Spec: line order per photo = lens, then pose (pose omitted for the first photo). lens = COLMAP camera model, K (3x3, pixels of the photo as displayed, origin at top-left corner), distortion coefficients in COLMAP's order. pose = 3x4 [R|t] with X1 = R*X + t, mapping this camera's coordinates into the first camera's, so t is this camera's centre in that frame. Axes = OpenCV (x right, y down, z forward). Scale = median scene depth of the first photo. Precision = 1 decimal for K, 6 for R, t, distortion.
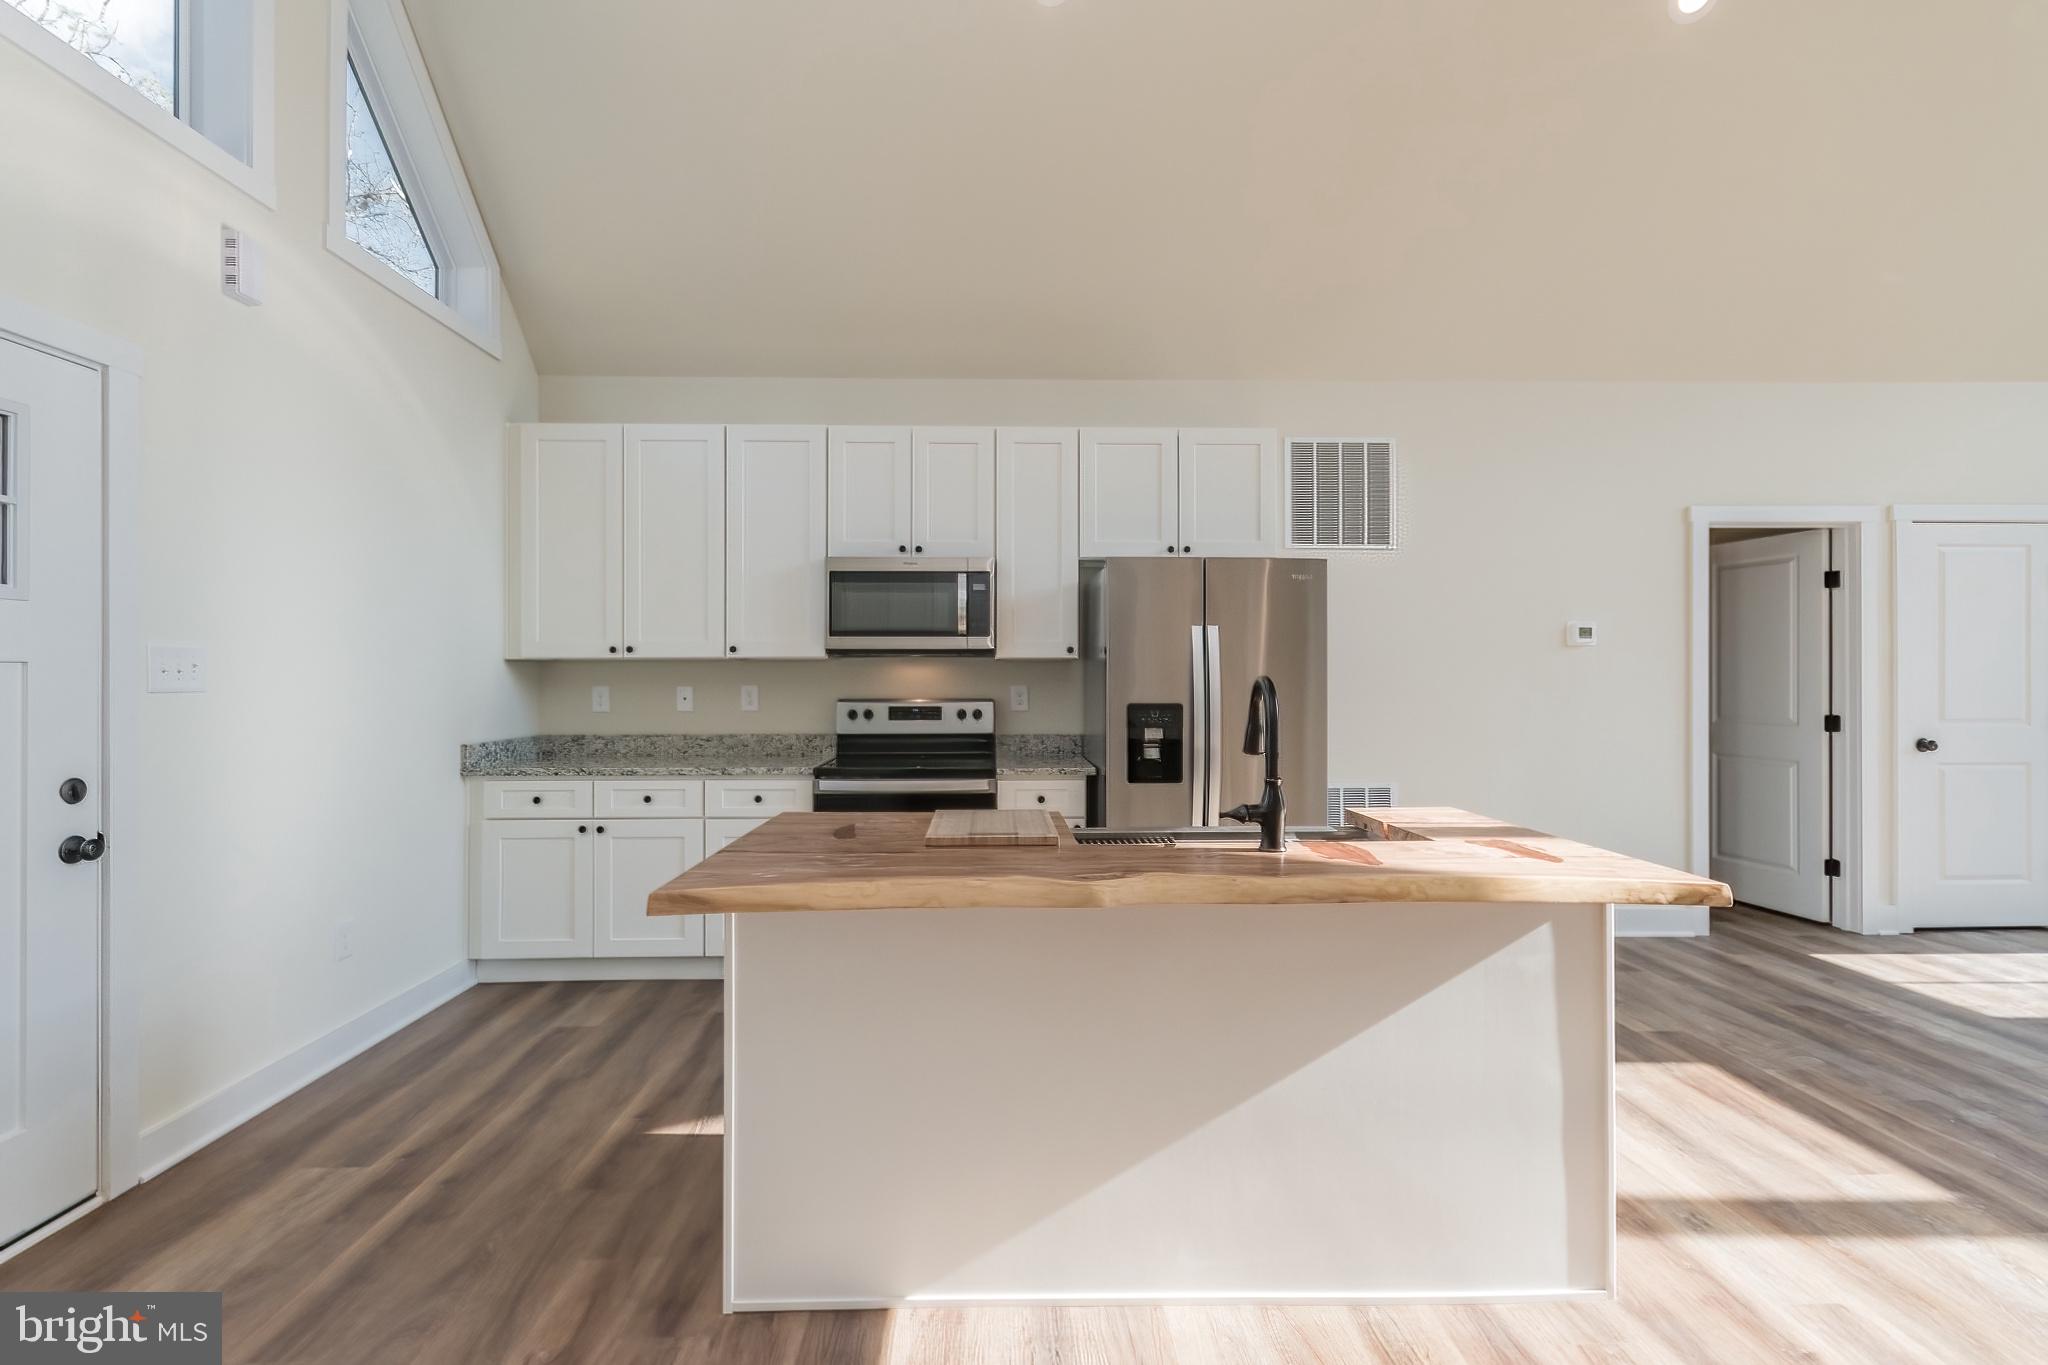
lens RADIAL K [[908.9, 0, 1016.2], [0, 908.9, 678.3], [0, 0, 1]] dist [0.008096, -0.002564]
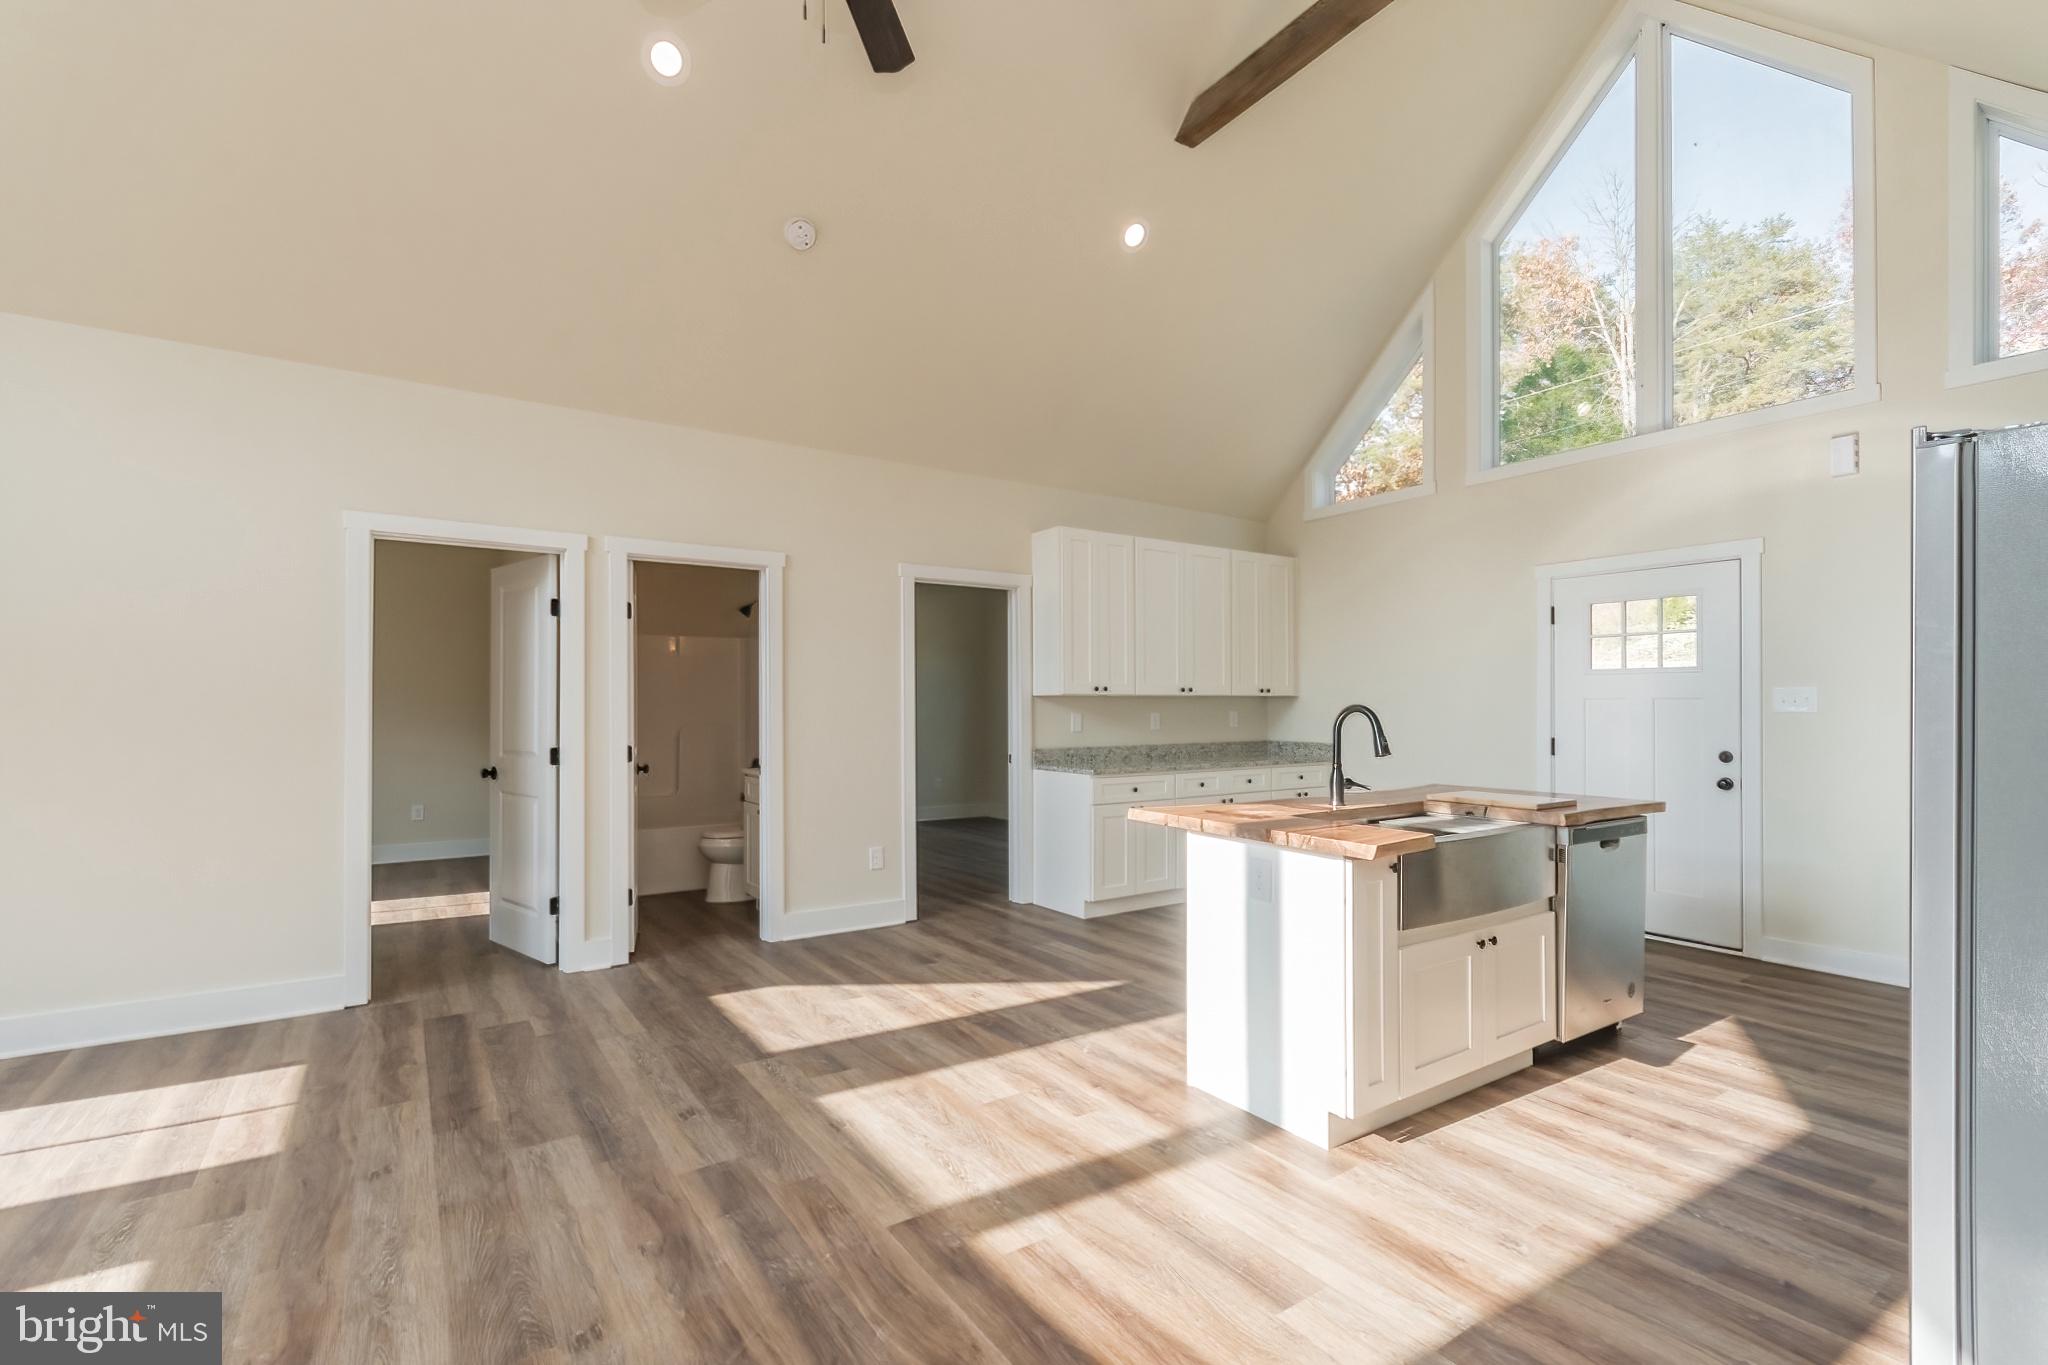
lens RADIAL K [[908.9, 0, 1011.6], [0, 908.9, 704.0], [0, 0, 1]] dist [0.008096, -0.002564]
pose [[-0.846049, 0.001889, -0.533102, 0.843264], [0.000849, 0.999997, 0.002196, -0.004505], [0.533105, 0.001405, -0.846048, 1.037140]]
